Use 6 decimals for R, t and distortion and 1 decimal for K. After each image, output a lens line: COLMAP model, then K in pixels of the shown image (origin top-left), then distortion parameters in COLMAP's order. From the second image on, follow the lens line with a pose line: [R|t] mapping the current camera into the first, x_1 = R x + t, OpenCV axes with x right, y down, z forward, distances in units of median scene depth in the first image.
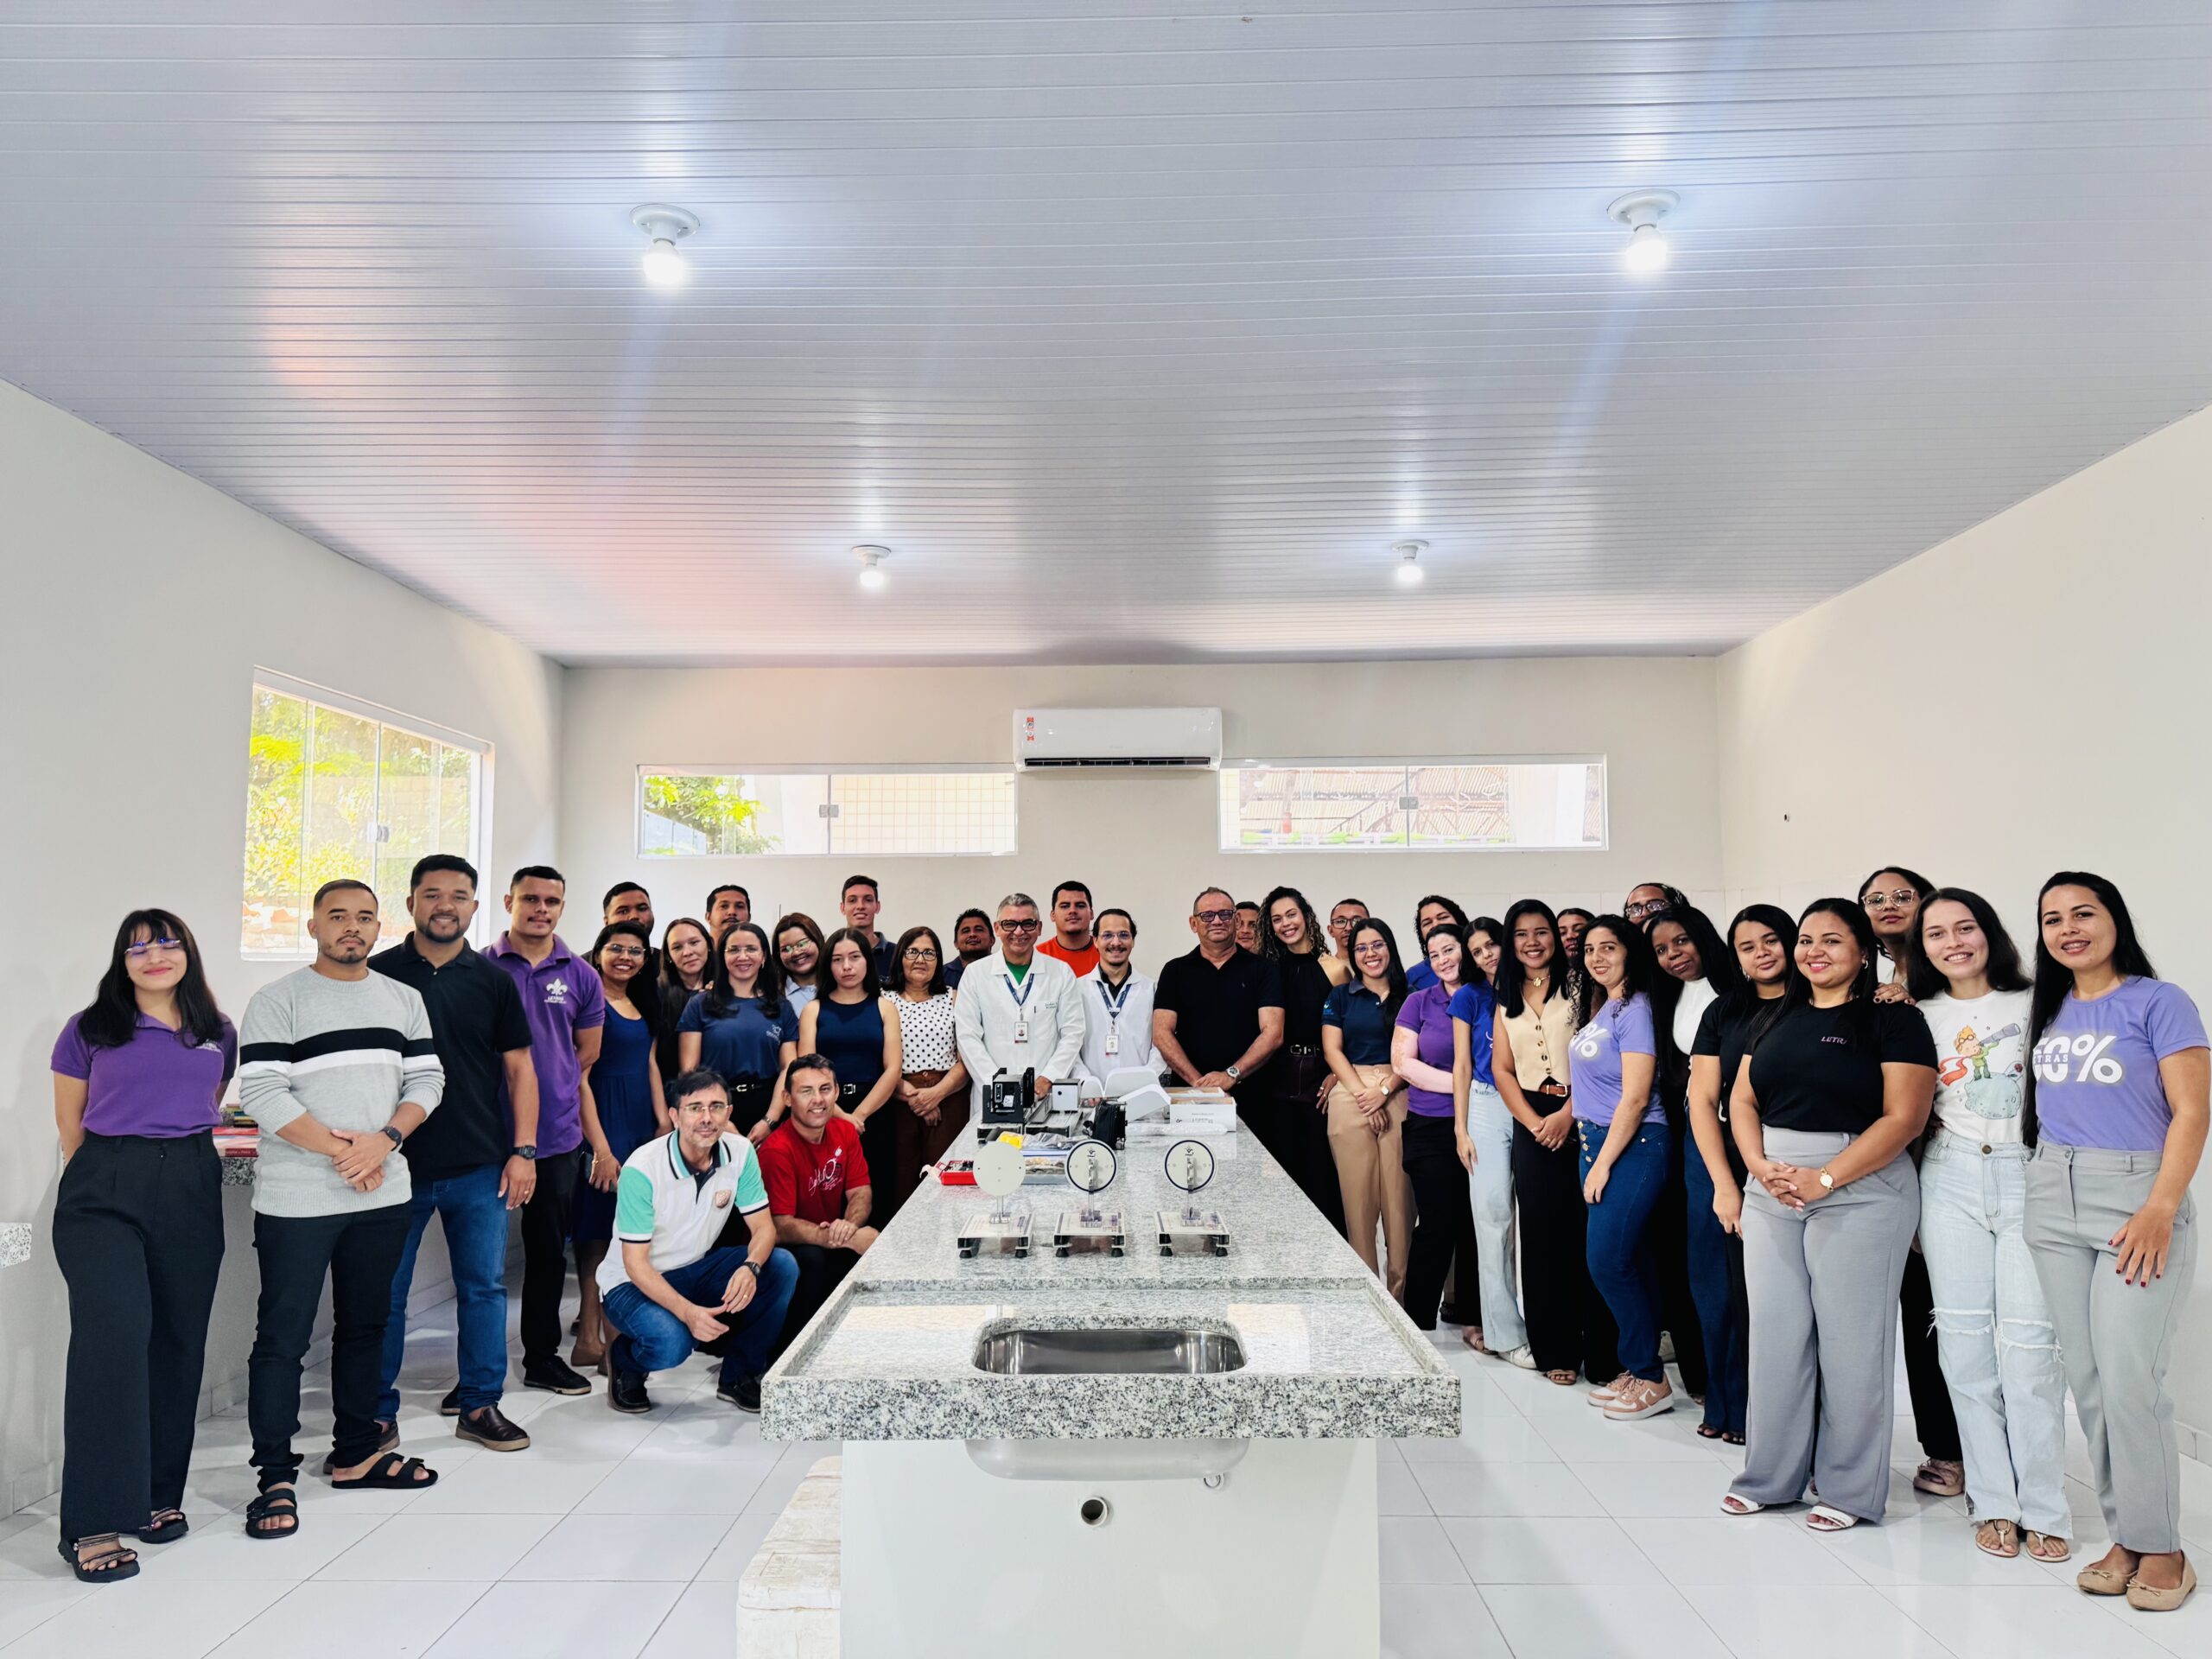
lens RADIAL K [[1593.6, 0, 1103.6], [0, 1593.6, 833.3], [0, 0, 1]] dist [0.083113, -0.018802]
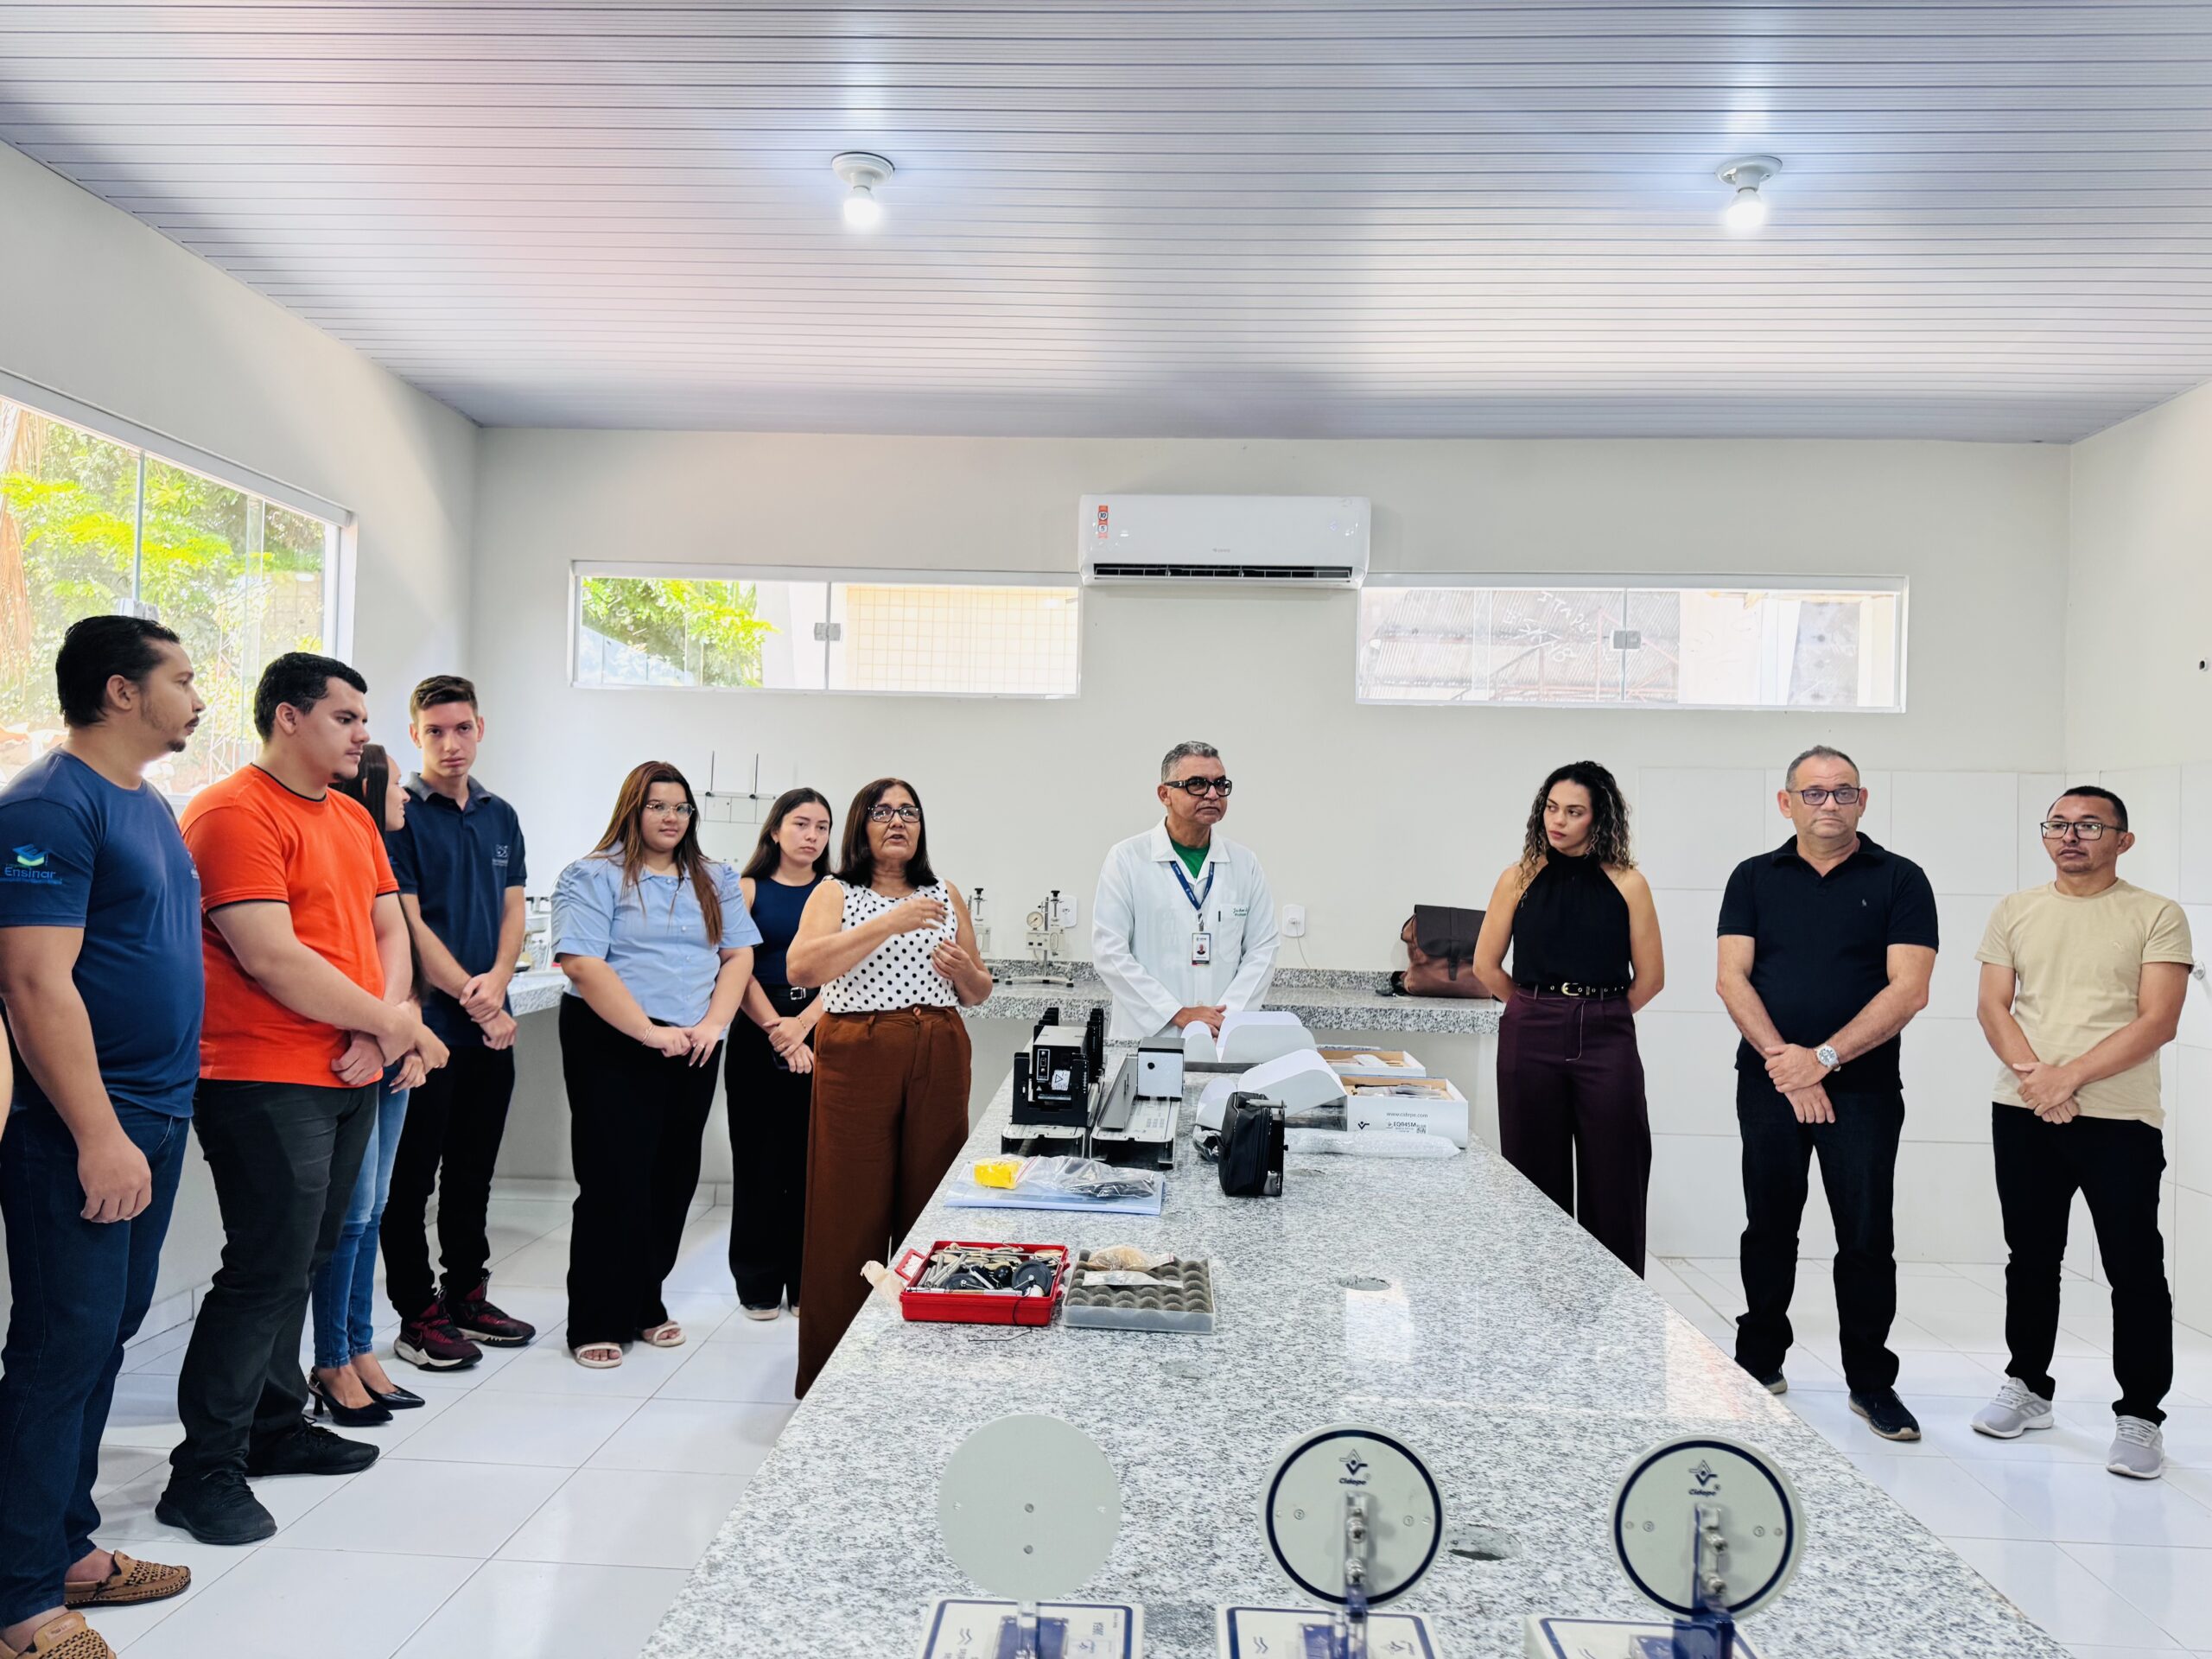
lens RADIAL K [[1593.6, 0, 1119.2], [0, 1593.6, 820.7], [0, 0, 1]] dist [0.083113, -0.018802]
pose [[0.999178, 0.032748, -0.023912, -0.021495], [-0.031275, 0.997734, 0.059565, 0.033440], [0.025809, -0.058768, 0.997938, 0.341662]]
